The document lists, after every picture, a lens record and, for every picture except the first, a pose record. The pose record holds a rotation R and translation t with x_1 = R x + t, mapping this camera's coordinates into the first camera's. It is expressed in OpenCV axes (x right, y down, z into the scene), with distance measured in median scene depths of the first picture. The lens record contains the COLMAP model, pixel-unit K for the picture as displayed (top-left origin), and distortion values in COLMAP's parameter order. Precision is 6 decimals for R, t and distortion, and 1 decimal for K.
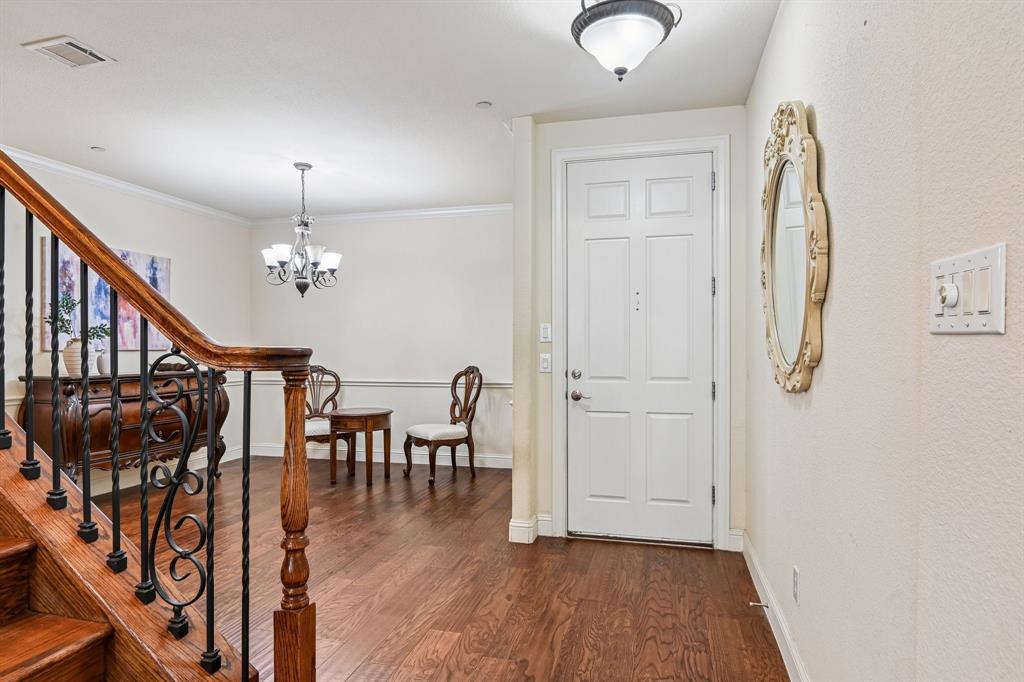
lens RADIAL K [[576.2, 0, 520.8], [0, 576.2, 352.1], [0, 0, 1]] dist [-0.017073, -0.004878]
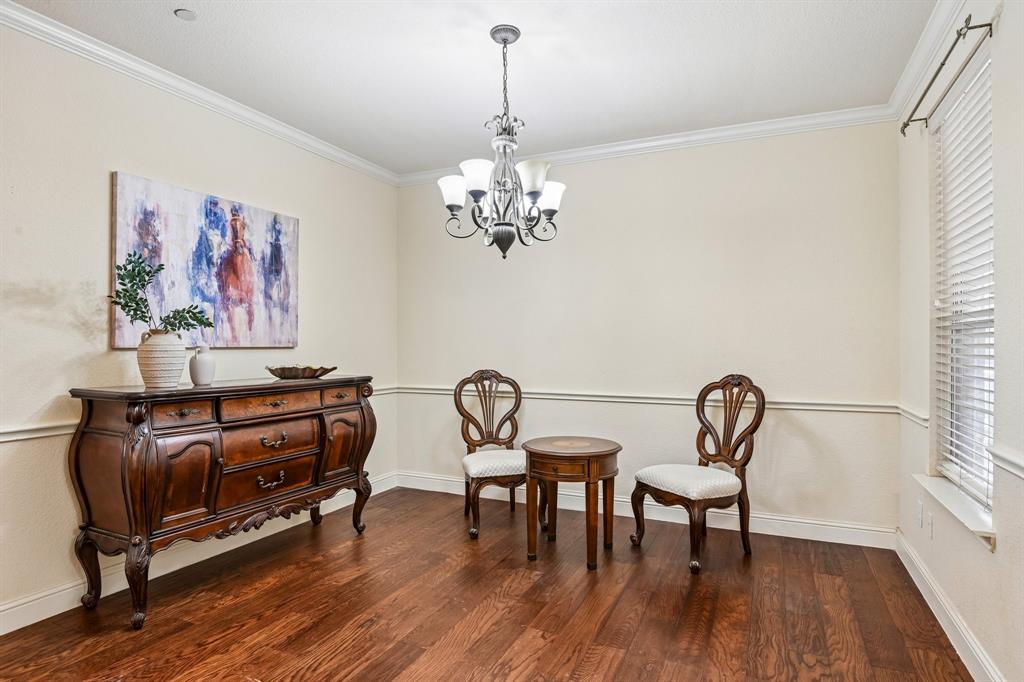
lens RADIAL K [[538.5, 0, 514.7], [0, 538.5, 350.5], [0, 0, 1]] dist [-0.016745, -0.007492]
pose [[0.983389, 0.006288, -0.181401, -0.238974], [-0.005388, 0.999971, 0.005456, -0.004793], [0.181430, -0.004388, 0.983394, 0.412719]]
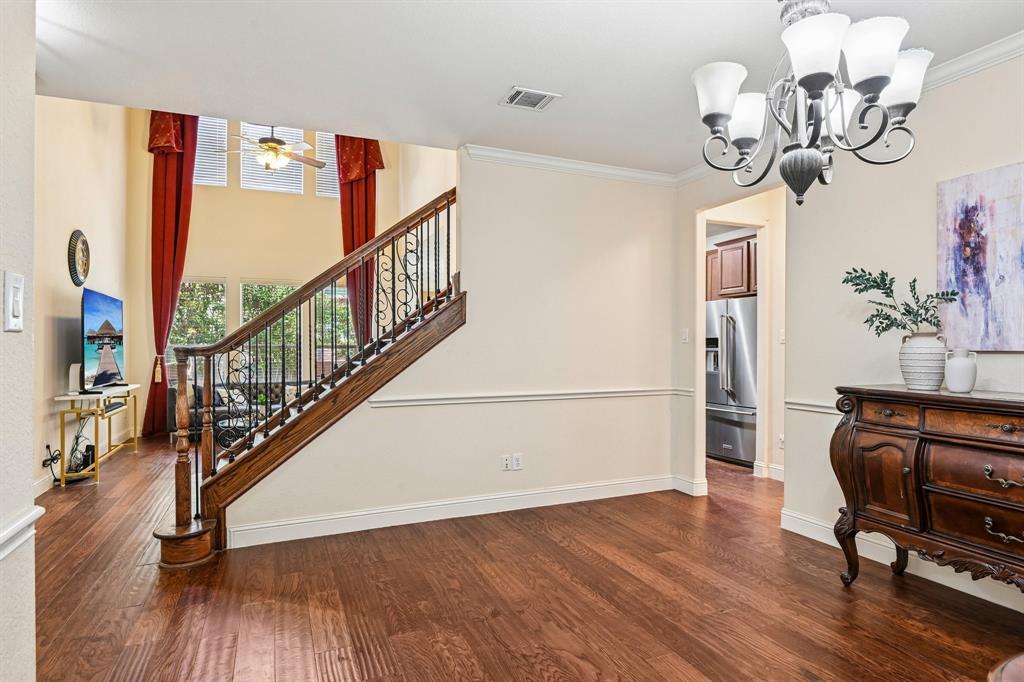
lens RADIAL K [[538.5, 0, 510.5], [0, 538.5, 343.7], [0, 0, 1]] dist [-0.016745, -0.007492]
pose [[-0.779968, 0.004354, -0.625805, -0.035254], [0.000273, 0.999978, 0.006618, -0.012714], [0.625820, 0.004991, -0.779952, 0.993491]]
